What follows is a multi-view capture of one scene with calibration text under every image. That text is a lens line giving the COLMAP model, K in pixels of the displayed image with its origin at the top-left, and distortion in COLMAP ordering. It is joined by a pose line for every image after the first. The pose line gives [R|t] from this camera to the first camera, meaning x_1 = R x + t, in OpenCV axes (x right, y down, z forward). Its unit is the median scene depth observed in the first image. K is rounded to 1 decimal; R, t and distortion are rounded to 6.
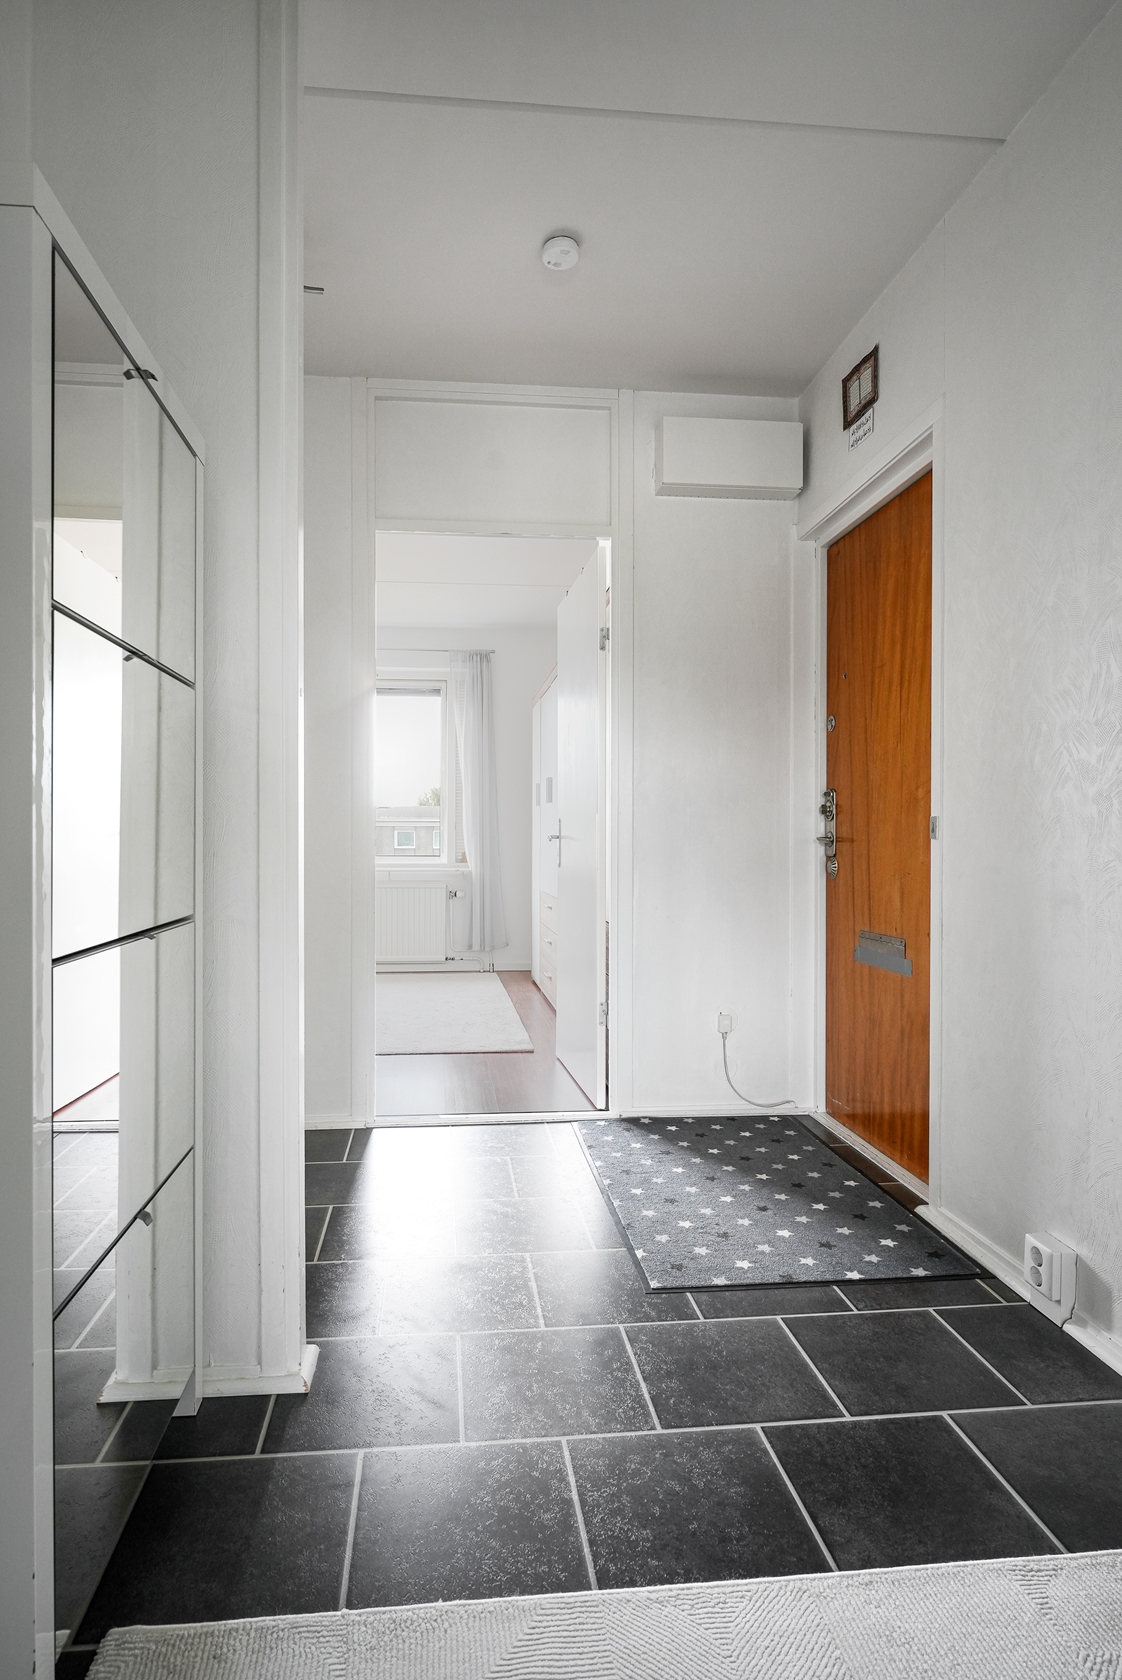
lens RADIAL K [[1078.4, 0, 561.0], [0, 1078.4, 840.0], [0, 0, 1]] dist [0.000508, -0.000016]
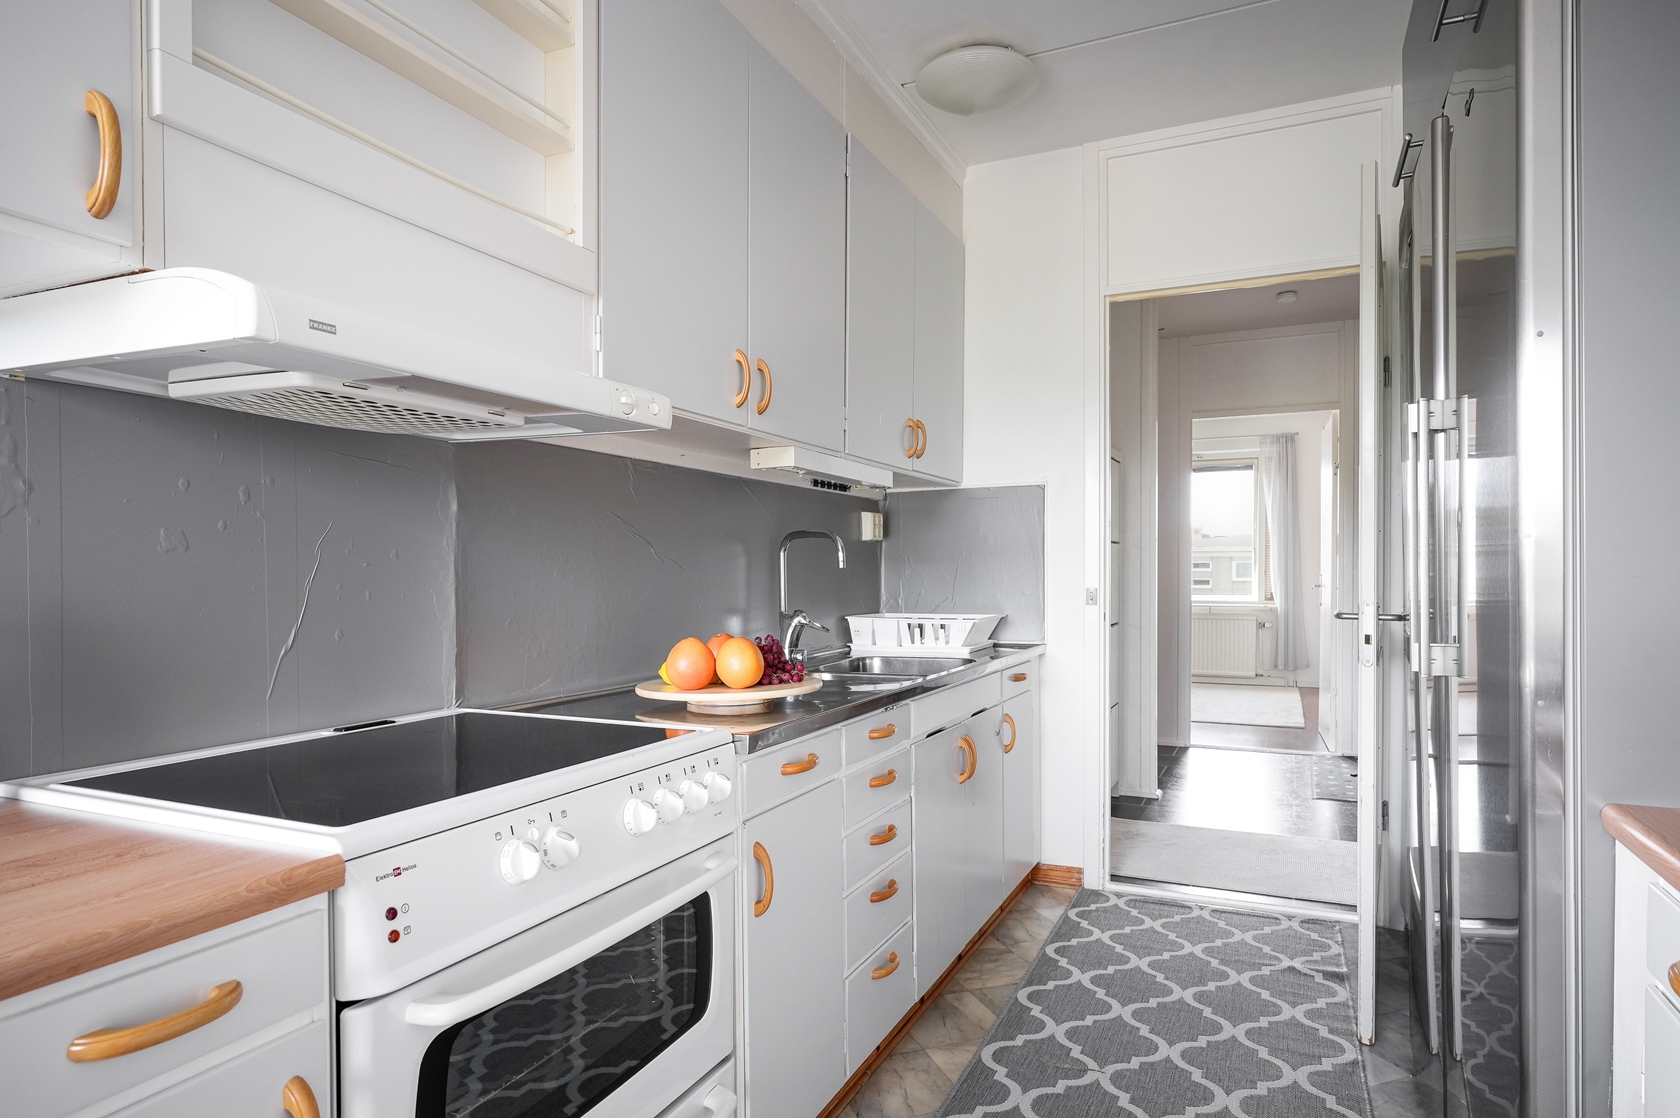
lens RADIAL K [[944.9, 0, 840.0], [0, 944.9, 559.0], [0, 0, 1]] dist [0.002586, 0.000331]
pose [[0.858465, -0.003498, -0.512860, 0.047021], [-0.005299, 0.999863, -0.015691, -0.008159], [0.512844, 0.016188, 0.858329, -0.230565]]
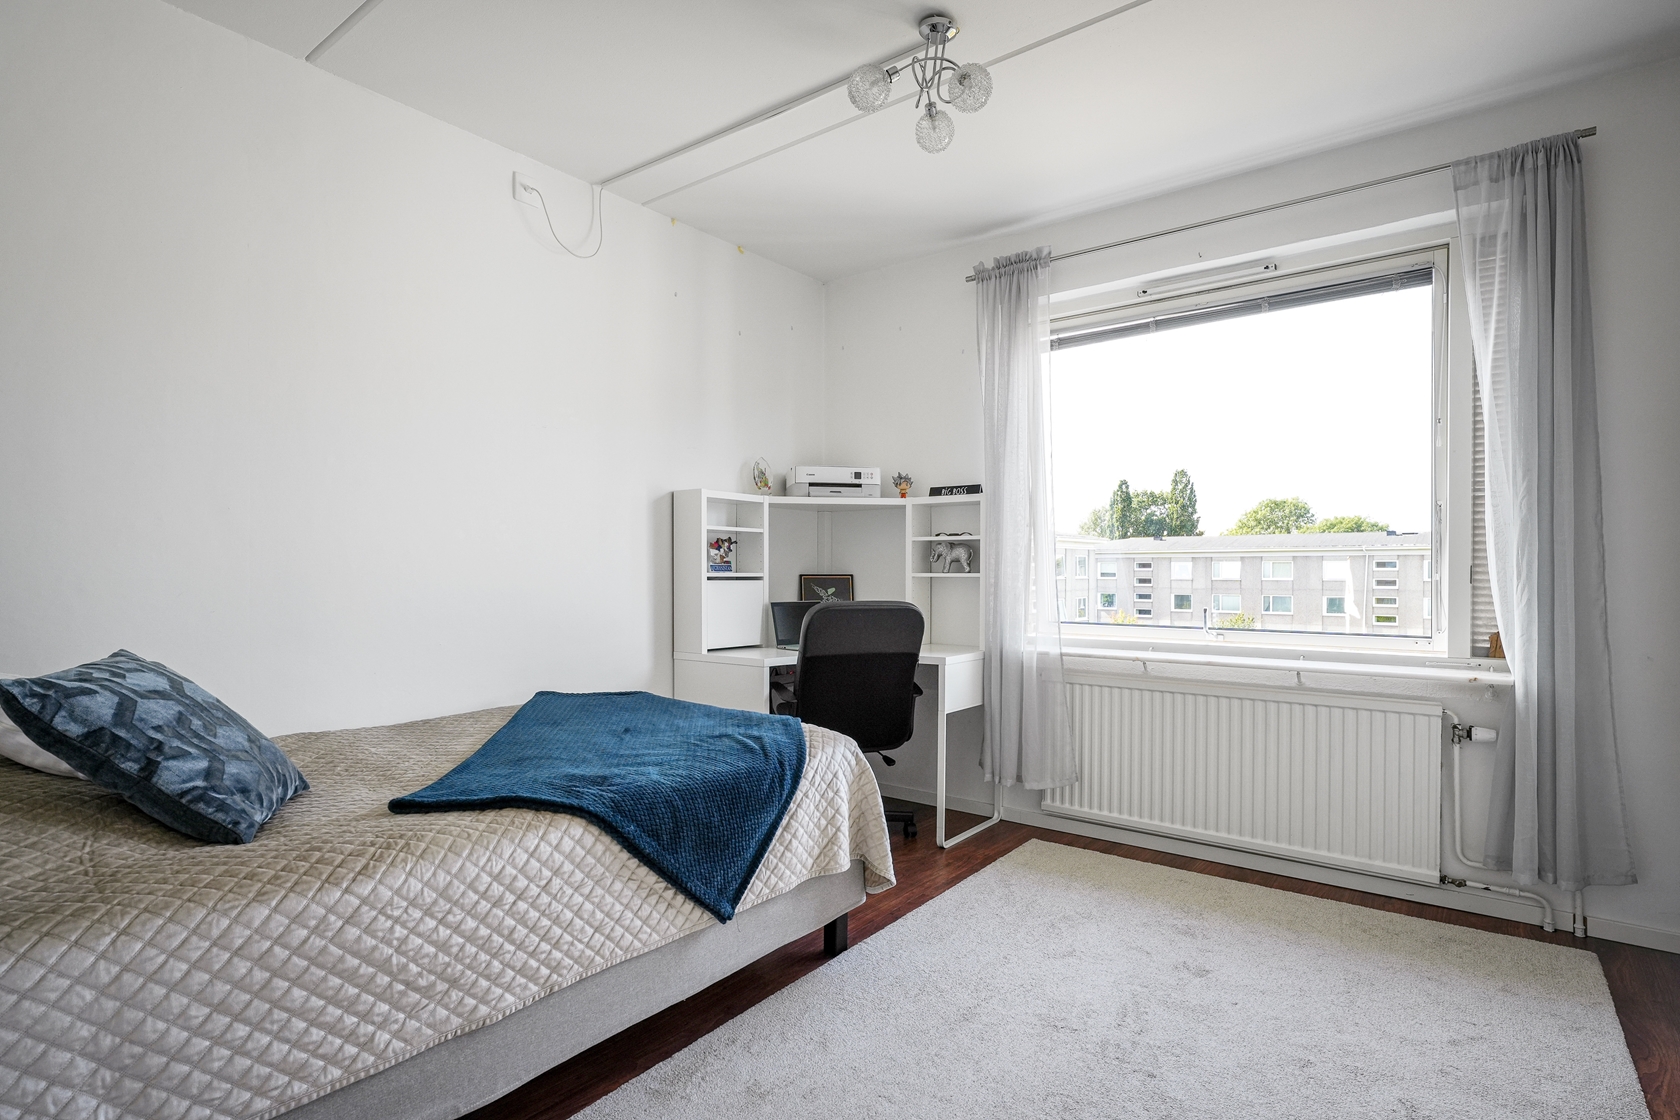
lens RADIAL K [[843.7, 0, 840.0], [0, 843.7, 560.0], [0, 0, 1]] dist [-0.000554, -0.000183]
pose [[0.721738, 0.003004, -0.692159, -0.045989], [-0.014182, 0.999845, -0.010449, -0.011767], [0.692021, 0.017358, 0.721669, 0.581376]]
